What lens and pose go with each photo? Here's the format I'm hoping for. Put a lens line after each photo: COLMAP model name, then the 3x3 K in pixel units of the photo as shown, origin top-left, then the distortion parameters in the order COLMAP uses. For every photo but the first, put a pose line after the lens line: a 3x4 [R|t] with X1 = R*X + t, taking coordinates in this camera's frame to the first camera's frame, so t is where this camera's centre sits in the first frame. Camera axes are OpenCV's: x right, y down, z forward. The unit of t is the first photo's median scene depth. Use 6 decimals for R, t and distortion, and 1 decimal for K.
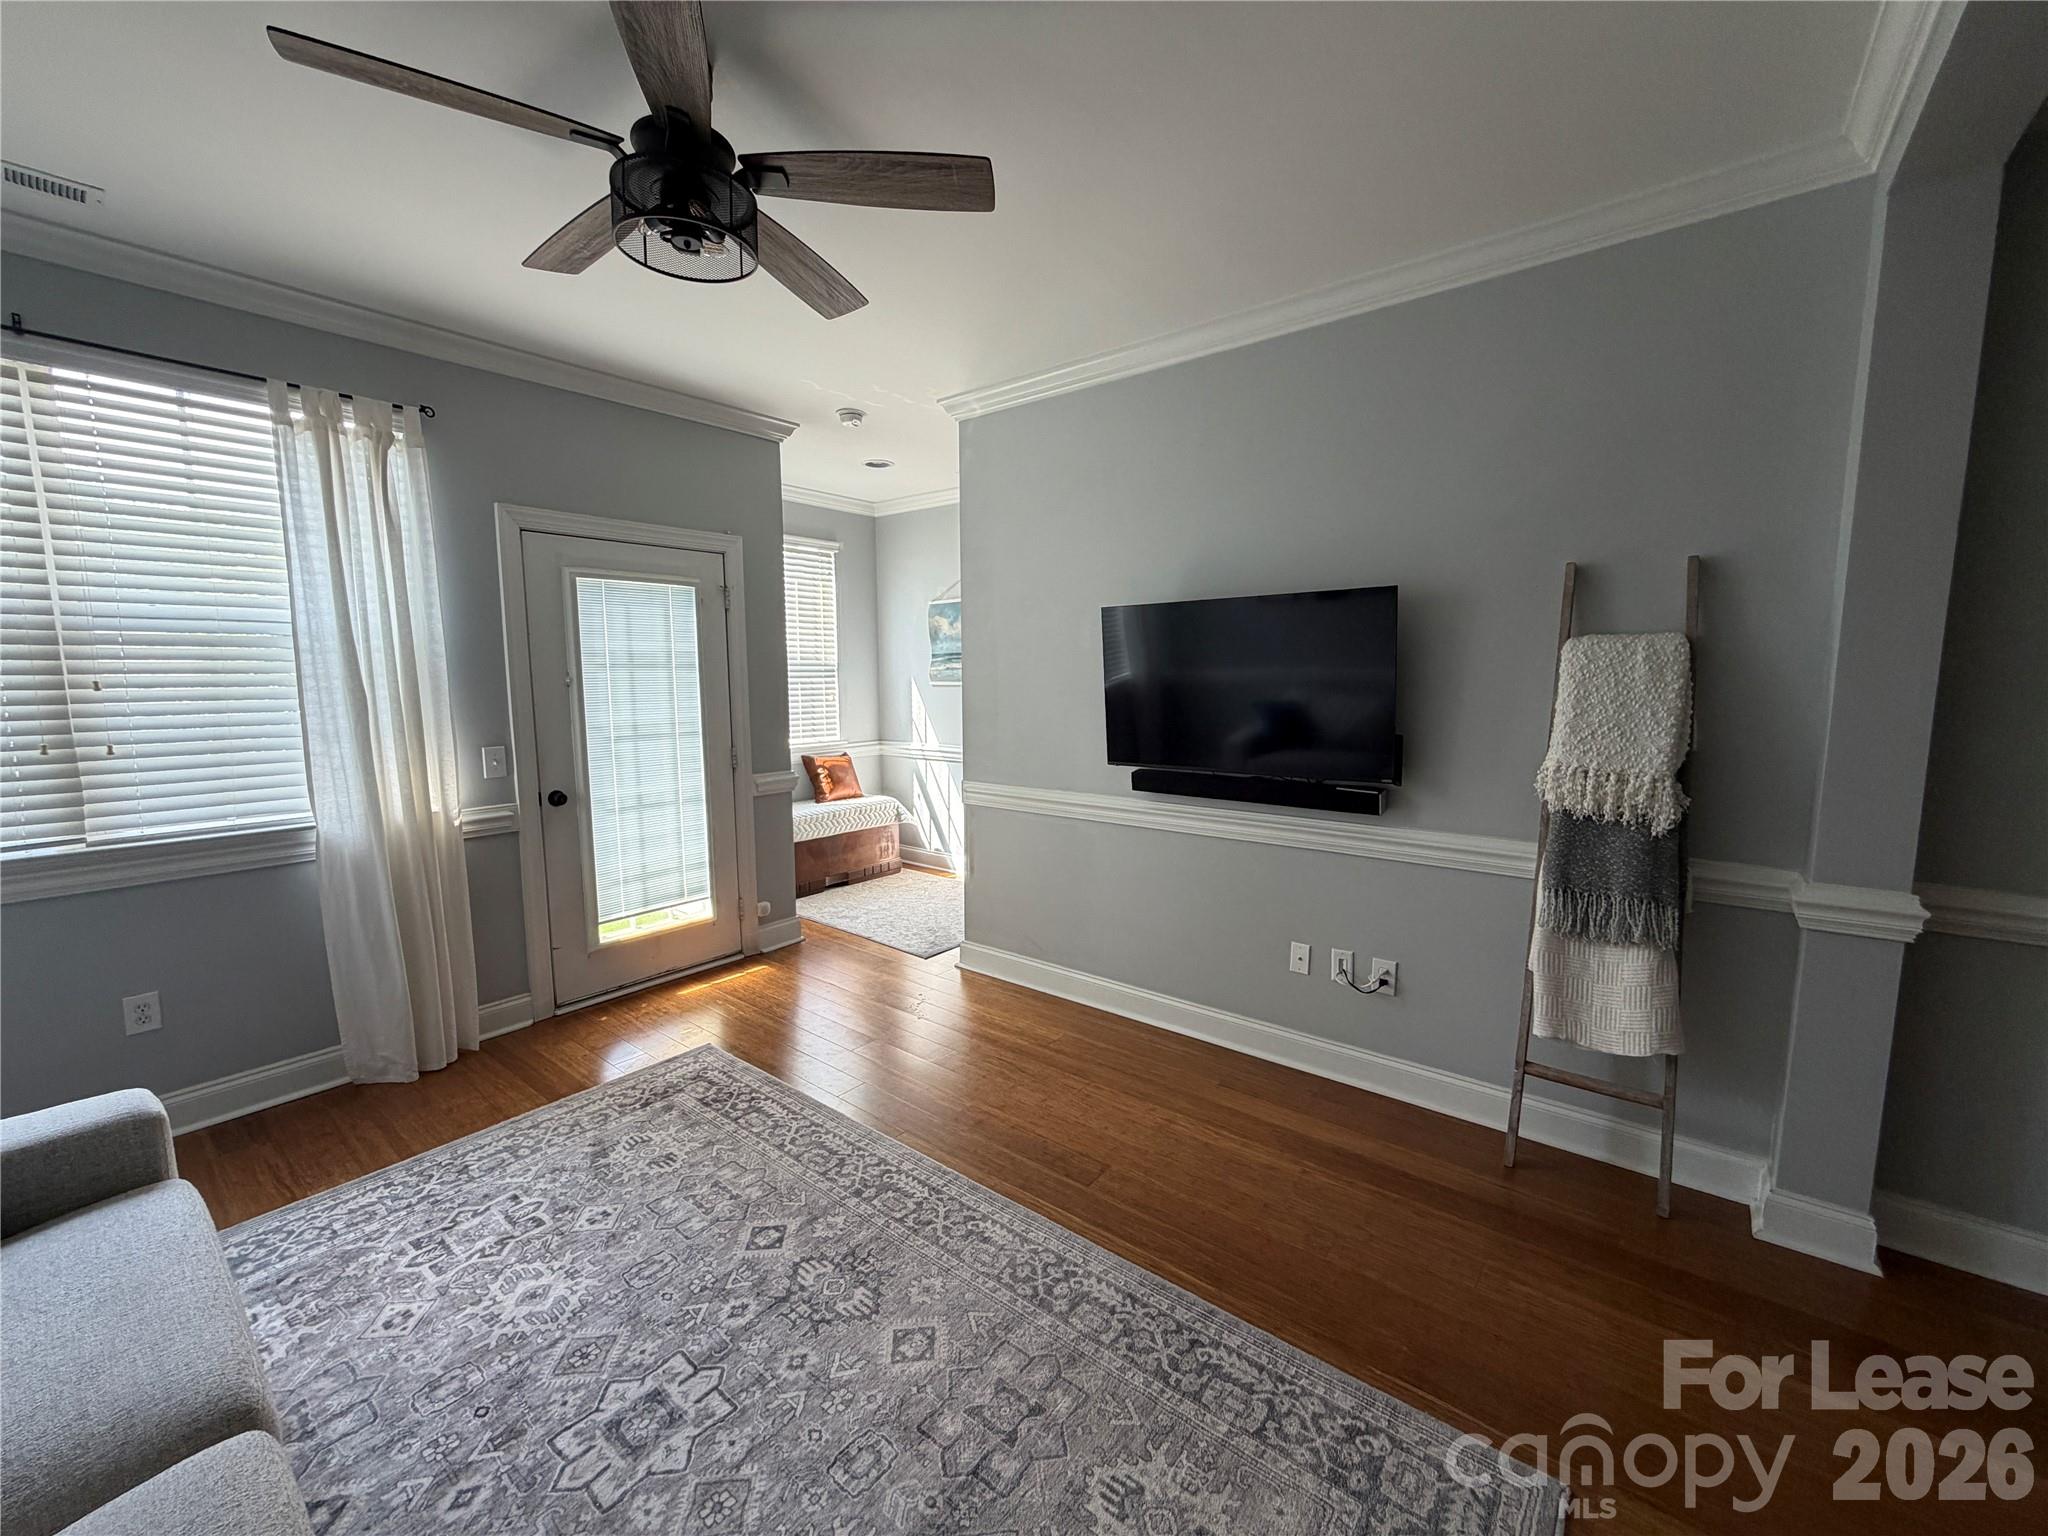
lens RADIAL K [[826.4, 0, 1020.2], [0, 826.4, 762.9], [0, 0, 1]] dist [0.011075, -0.001647]
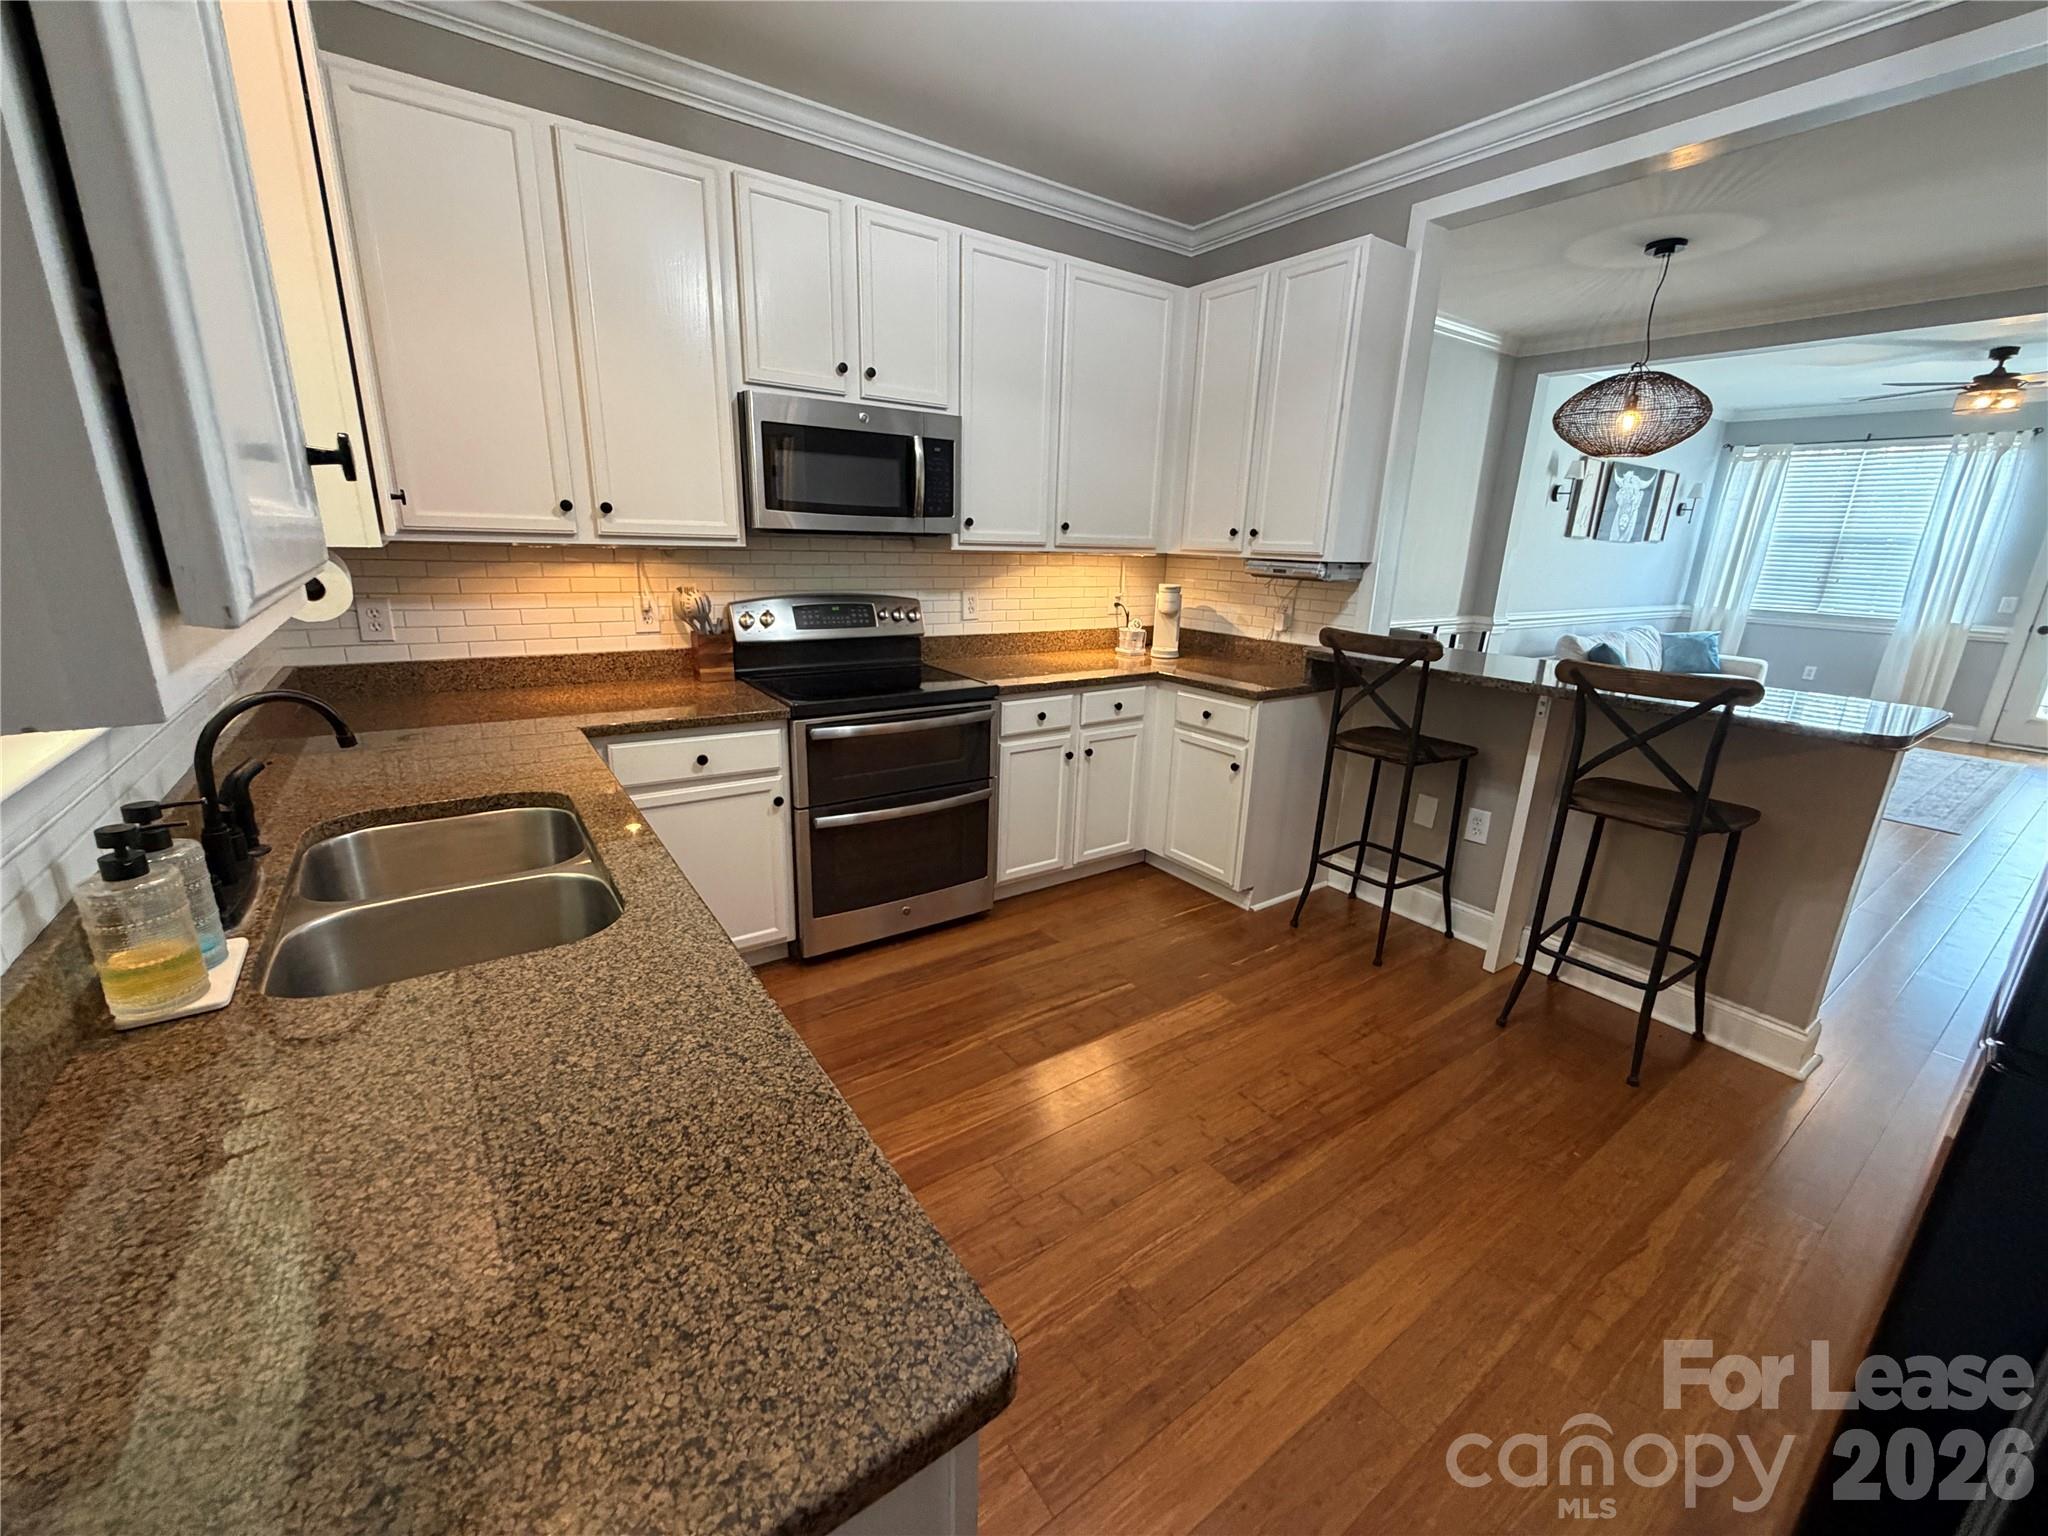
lens RADIAL K [[826.4, 0, 1030.6], [0, 826.4, 764.5], [0, 0, 1]] dist [0.011075, -0.001647]
pose [[-0.267499, 0.251680, -0.930108, 2.198598], [-0.145846, 0.943588, 0.297273, 0.119053], [0.952456, 0.215173, -0.215702, -0.802357]]
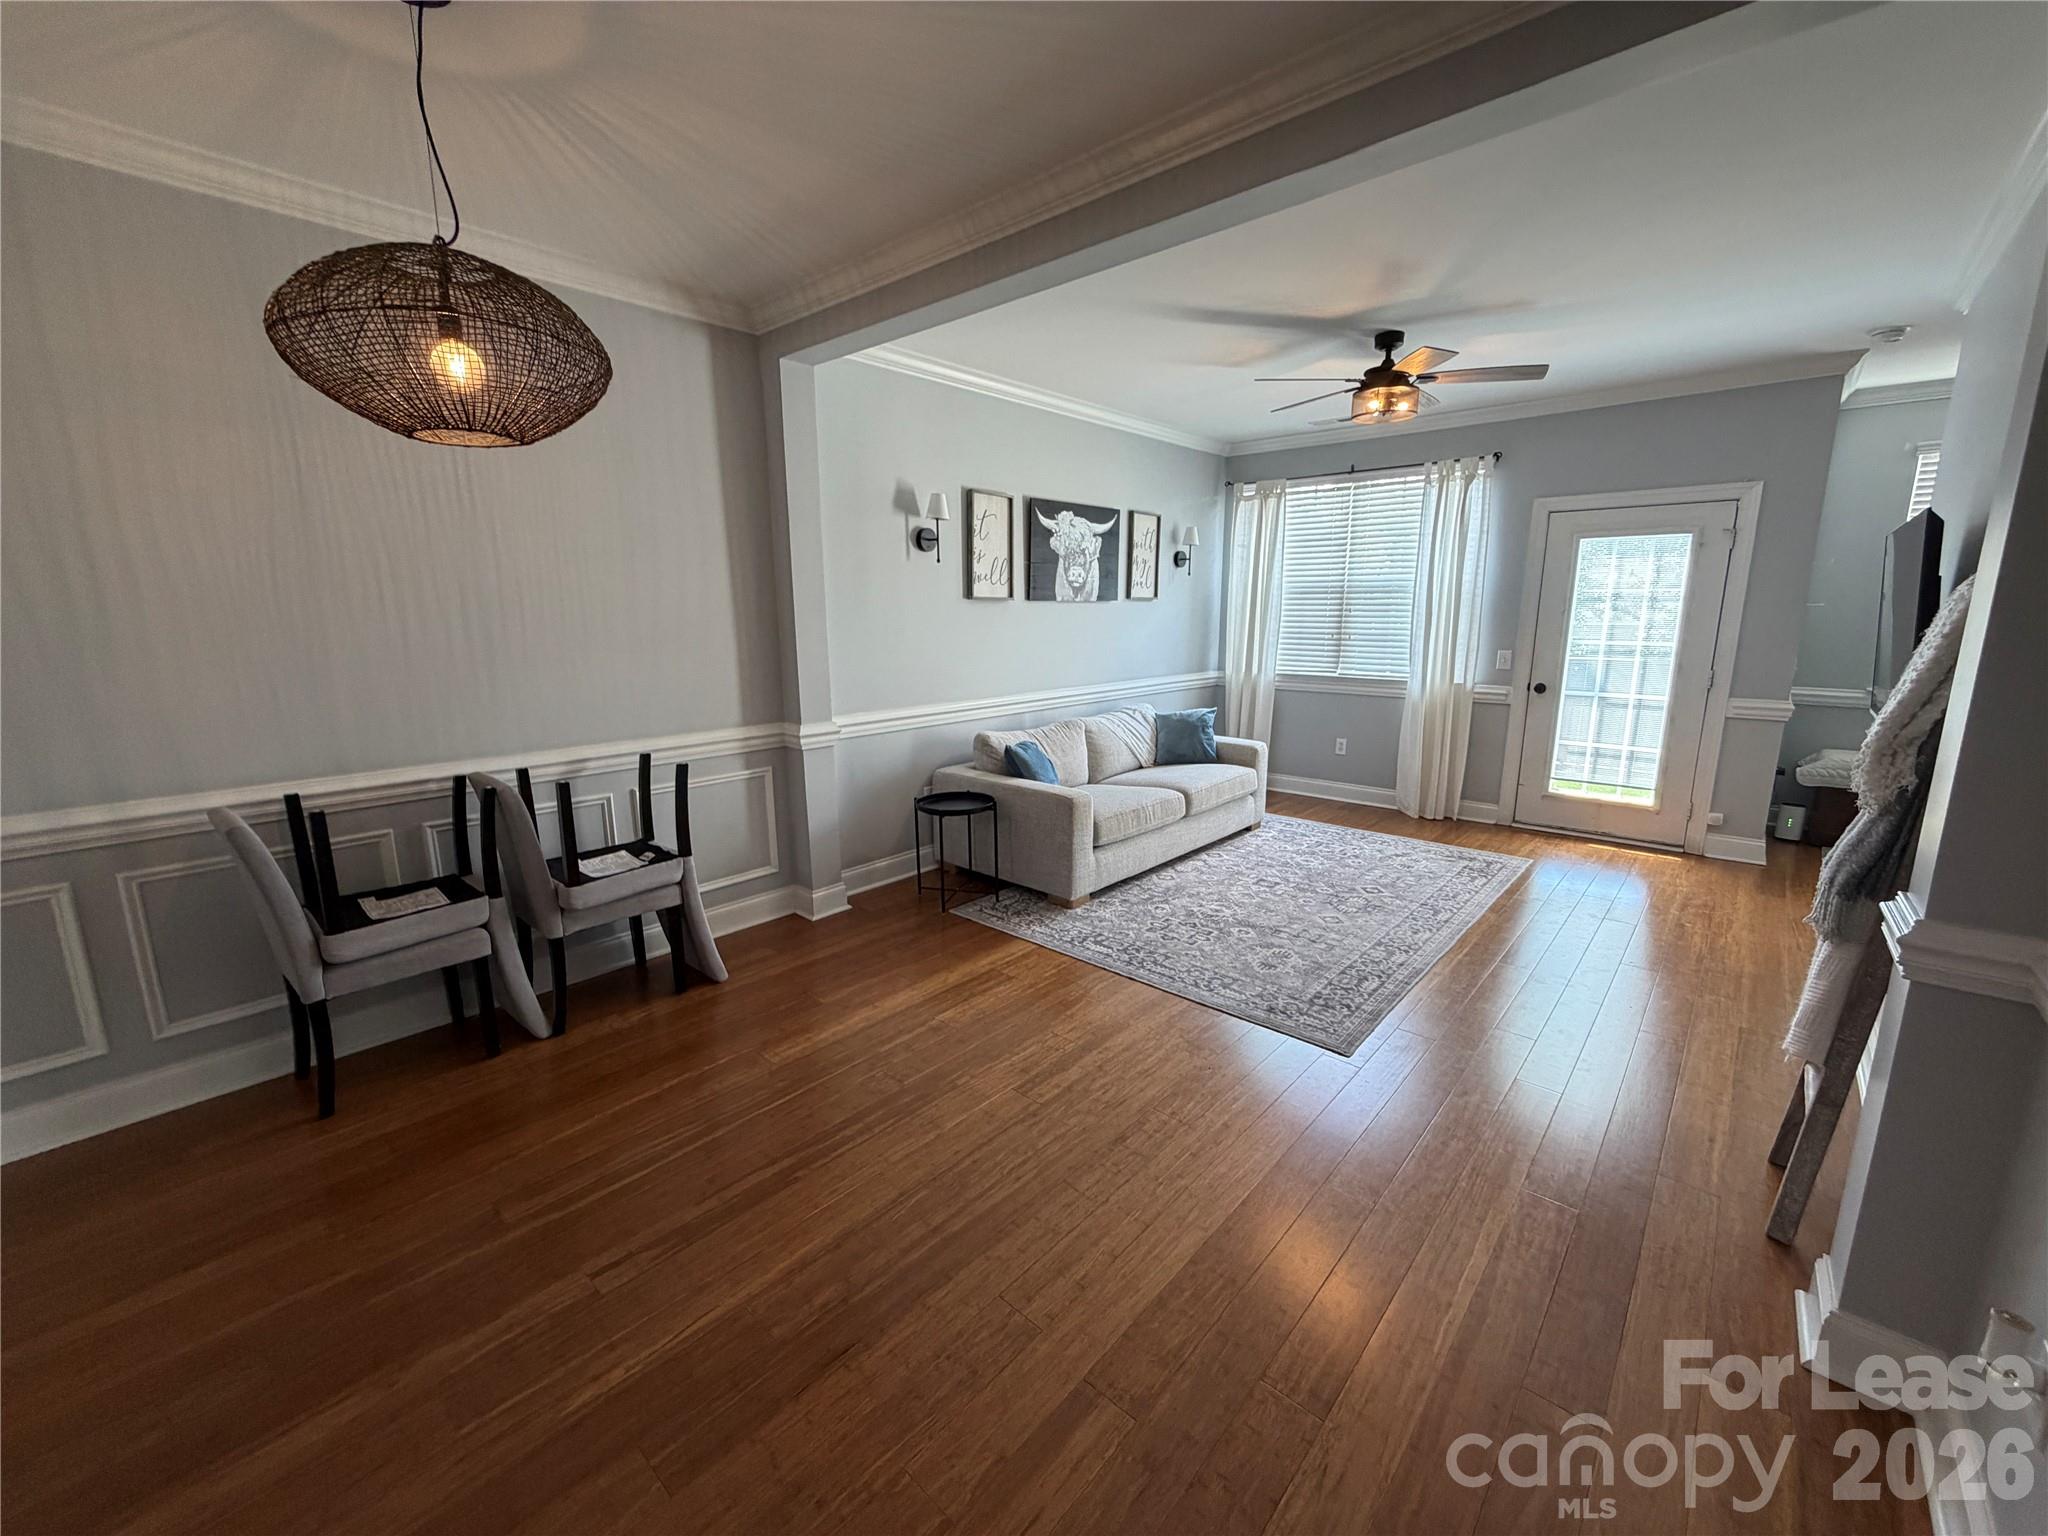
lens RADIAL K [[826.4, 0, 1014.6], [0, 826.4, 766.6], [0, 0, 1]] dist [0.011075, -0.001647]
pose [[-0.057017, 0.196854, -0.978773, 1.229534], [-0.112360, 0.972875, 0.202213, -0.021082], [0.992030, 0.121505, -0.033352, 0.126958]]
